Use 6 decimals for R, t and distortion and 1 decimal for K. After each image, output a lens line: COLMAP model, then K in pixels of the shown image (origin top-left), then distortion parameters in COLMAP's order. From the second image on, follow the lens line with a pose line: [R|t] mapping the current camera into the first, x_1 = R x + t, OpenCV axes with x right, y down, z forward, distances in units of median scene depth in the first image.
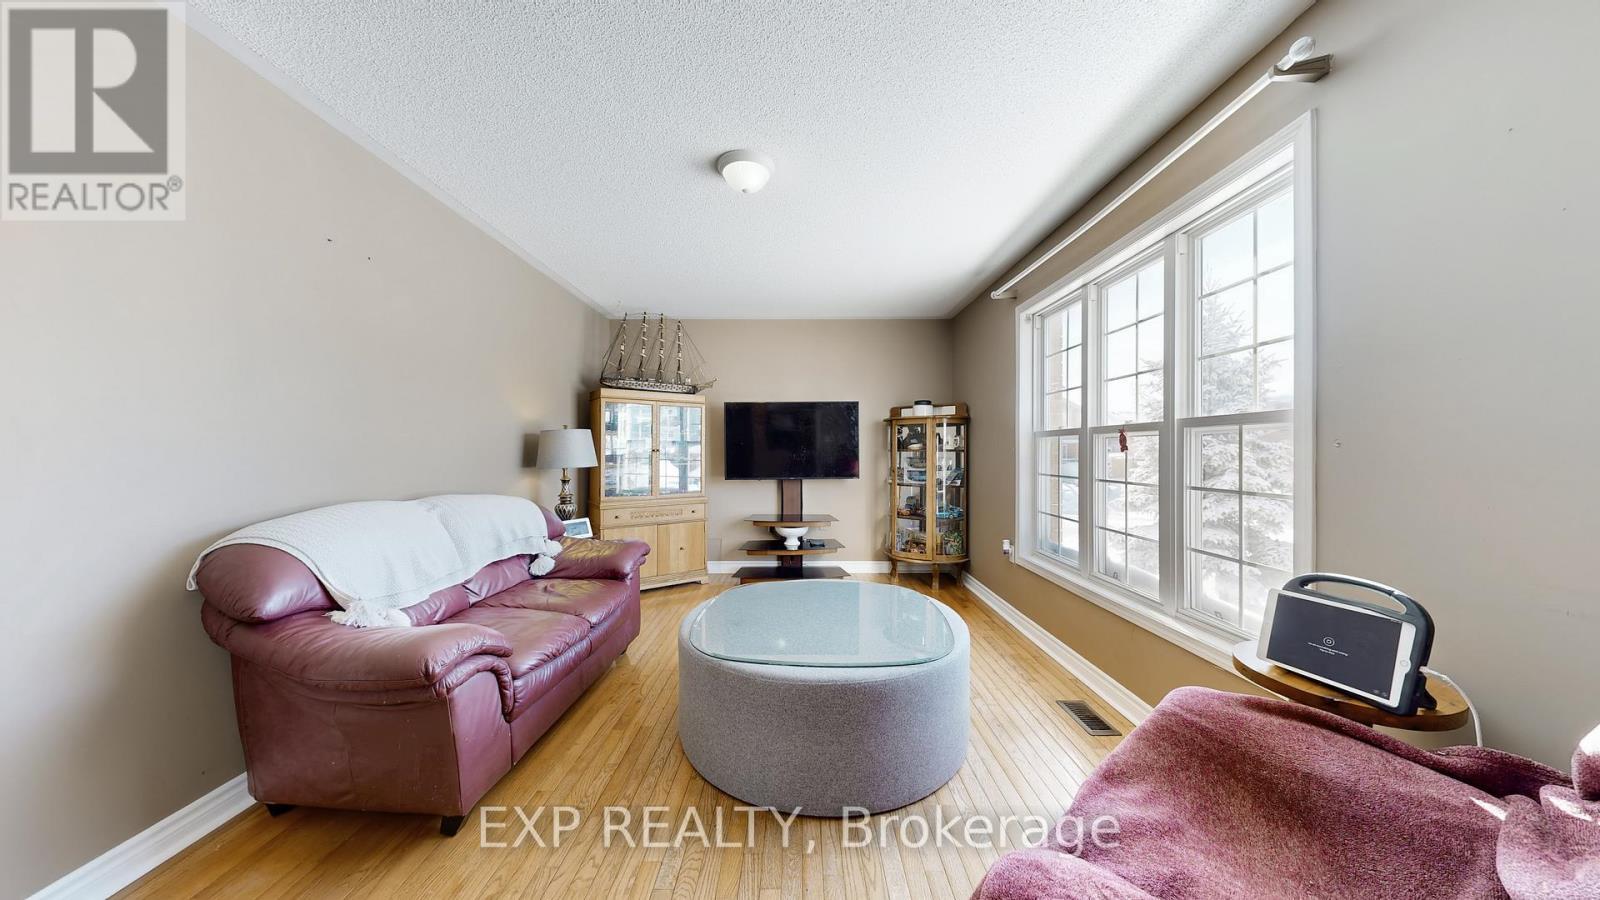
lens RADIAL K [[489.2, 0, 784.4], [0, 489.2, 452.6], [0, 0, 1]] dist [0.000551, 0.000037]
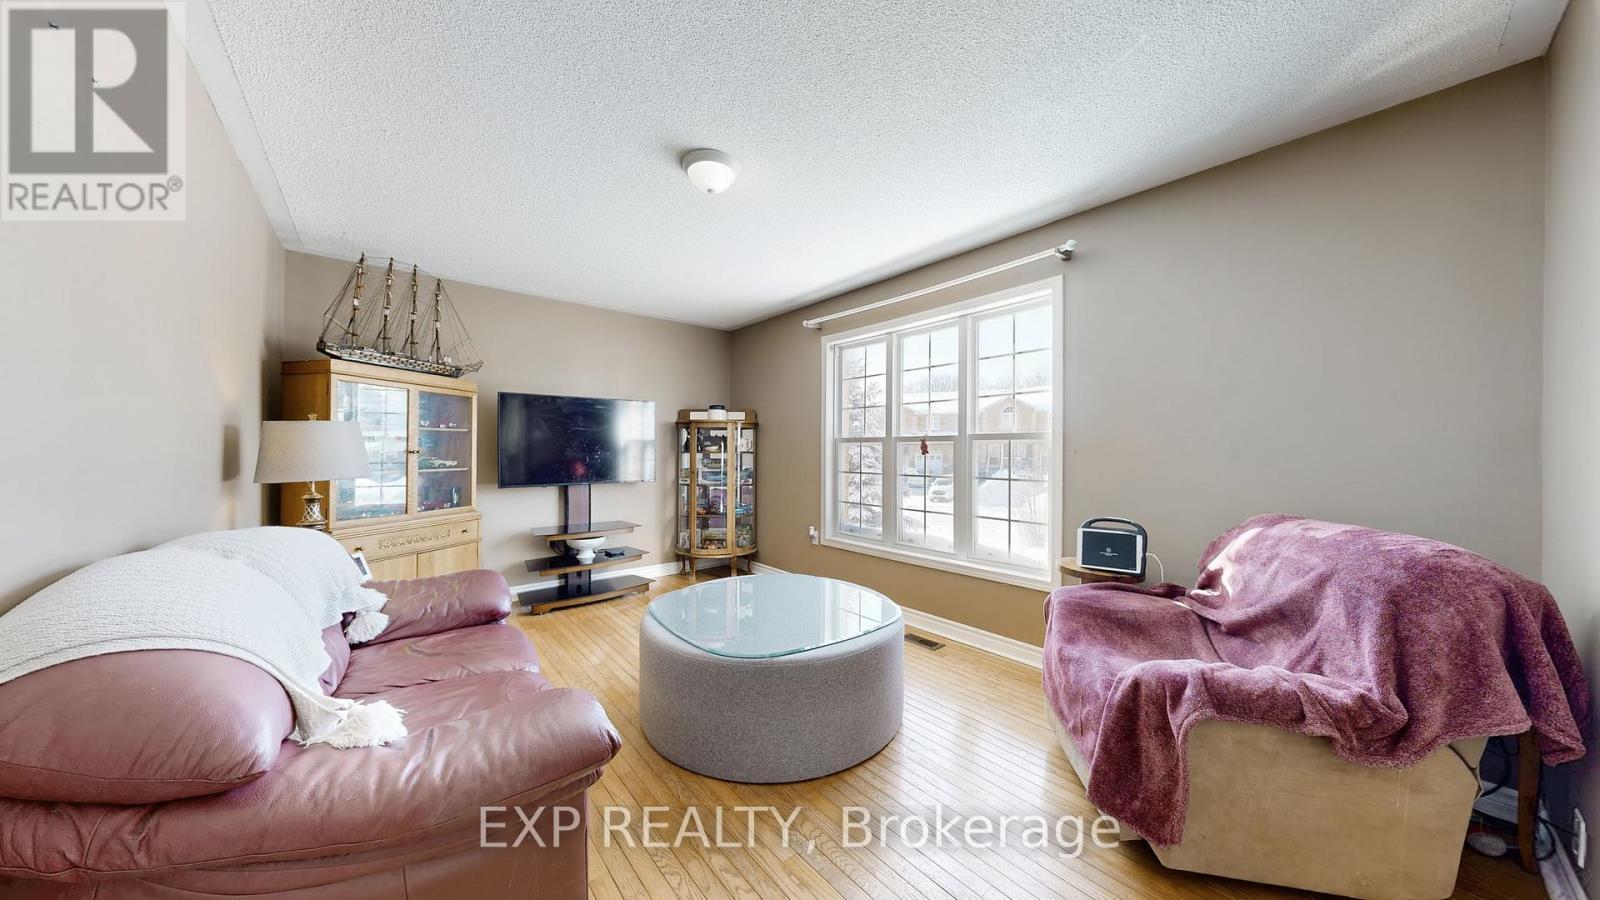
lens RADIAL K [[499.0, 0, 800.0], [0, 499.0, 450.0], [0, 0, 1]] dist [-0.000686, -0.000007]
pose [[0.761159, 0.004559, 0.648549, -0.293956], [-0.002061, 0.999987, -0.004611, -0.004679], [-0.648562, 0.002173, 0.761159, 0.060040]]
